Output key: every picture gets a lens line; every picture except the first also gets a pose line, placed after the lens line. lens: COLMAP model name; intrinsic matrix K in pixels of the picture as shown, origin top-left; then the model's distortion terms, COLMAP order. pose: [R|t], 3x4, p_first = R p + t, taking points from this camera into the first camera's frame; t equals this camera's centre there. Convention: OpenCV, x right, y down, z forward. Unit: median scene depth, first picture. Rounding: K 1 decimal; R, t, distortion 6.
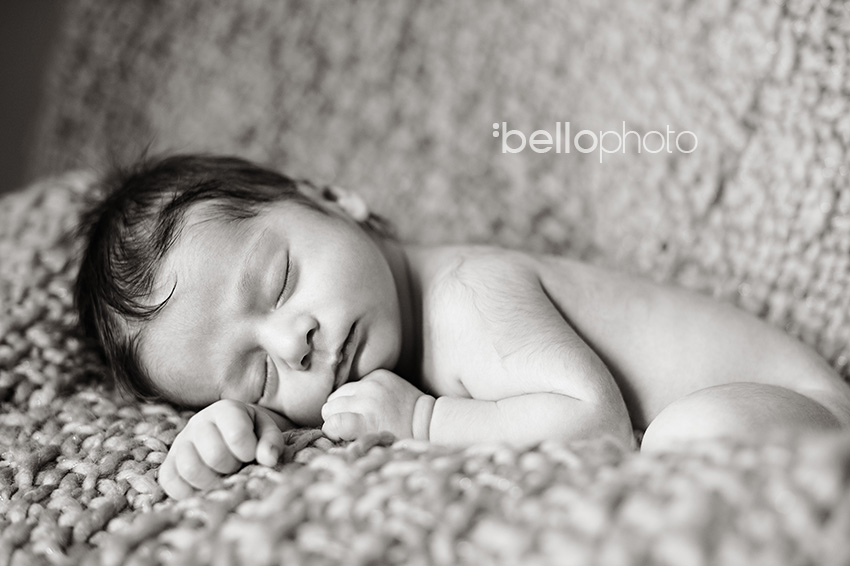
lens RADIAL K [[1409.9, 0, 425.0], [0, 1409.9, 283.0], [0, 0, 1]] dist [-0.069941, -0.091948]
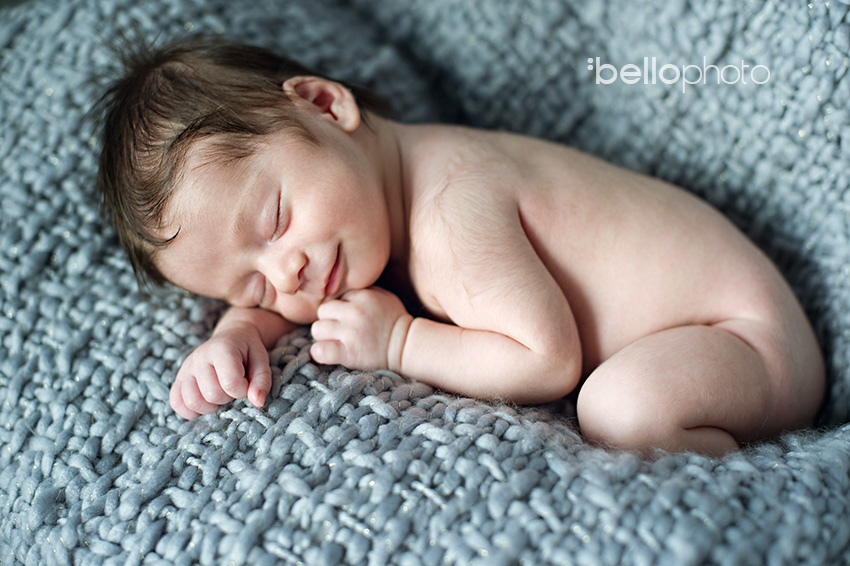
lens RADIAL K [[1409.9, 0, 425.0], [0, 1409.9, 283.0], [0, 0, 1]] dist [-0.069941, -0.091948]
pose [[0.994357, 0.075165, -0.074859, 0.101499], [-0.028359, 0.868324, 0.495185, -0.507413], [0.102223, -0.490268, 0.865556, 0.029789]]
